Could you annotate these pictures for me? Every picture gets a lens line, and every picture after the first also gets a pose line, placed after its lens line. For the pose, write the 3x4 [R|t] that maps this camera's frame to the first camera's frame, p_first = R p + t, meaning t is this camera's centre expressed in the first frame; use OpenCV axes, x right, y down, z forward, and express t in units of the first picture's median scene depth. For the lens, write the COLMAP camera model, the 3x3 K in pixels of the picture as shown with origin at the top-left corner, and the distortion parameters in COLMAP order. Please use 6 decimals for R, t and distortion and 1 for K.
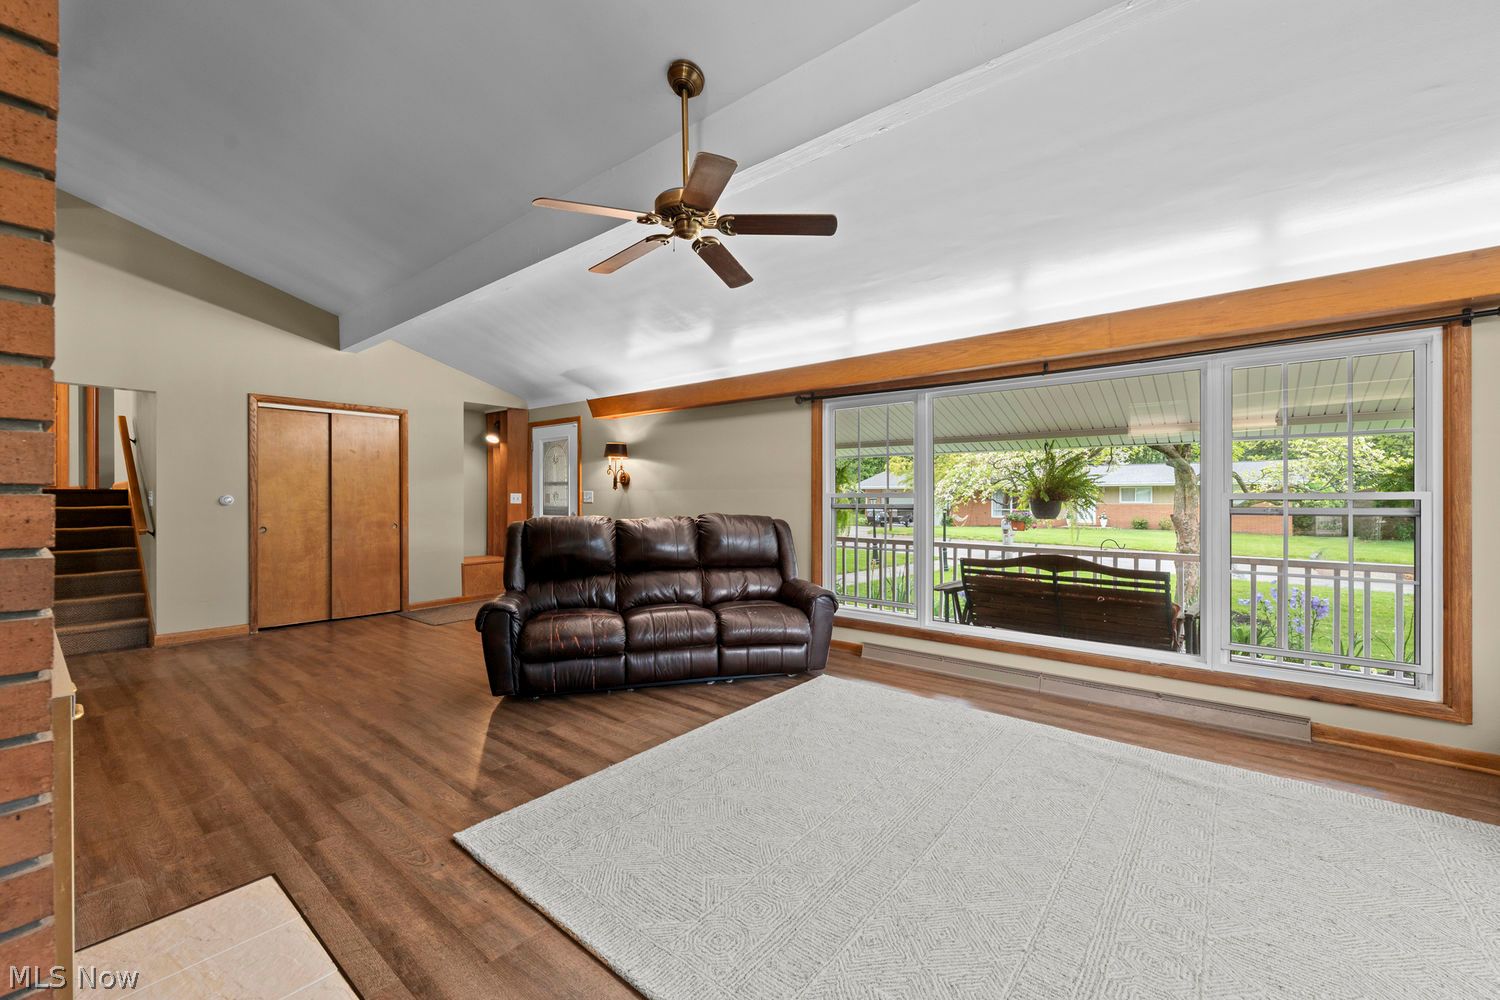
lens RADIAL K [[597.6, 0, 743.5], [0, 597.6, 497.6], [0, 0, 1]] dist [-0.001411, -0.000096]
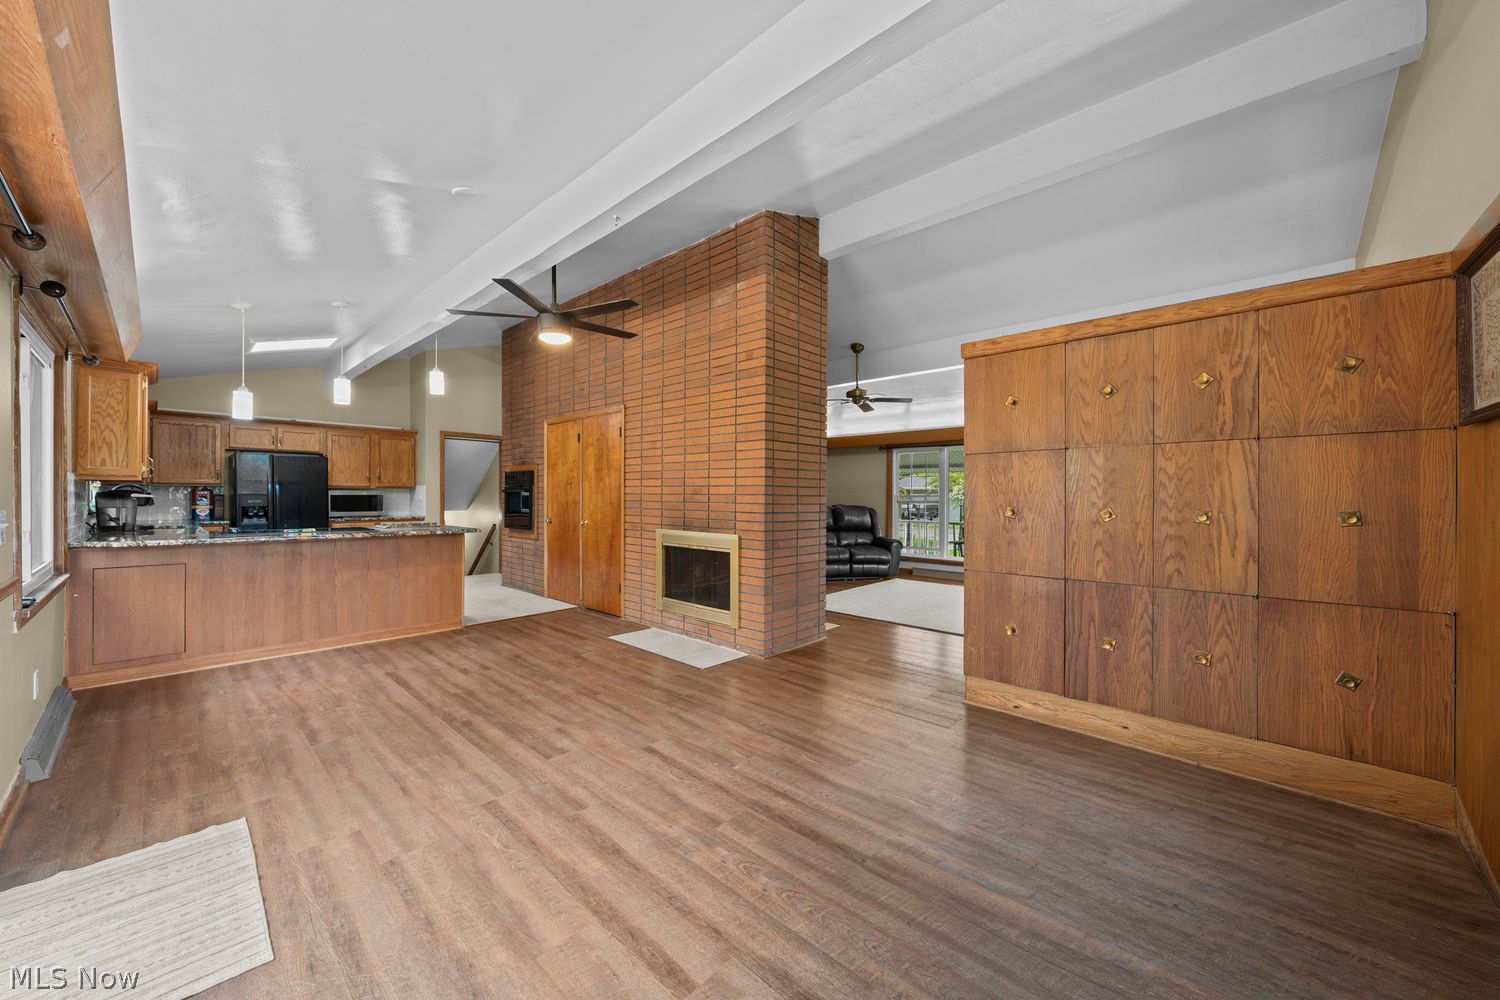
lens RADIAL K [[543.4, 0, 751.6], [0, 543.4, 497.9], [0, 0, 1]] dist [-0.000363, 0.000017]
pose [[0.998618, 0.004902, -0.052329, -0.307057], [-0.004760, 0.999985, 0.002830, -0.000744], [0.052342, -0.002577, 0.998626, -1.060749]]
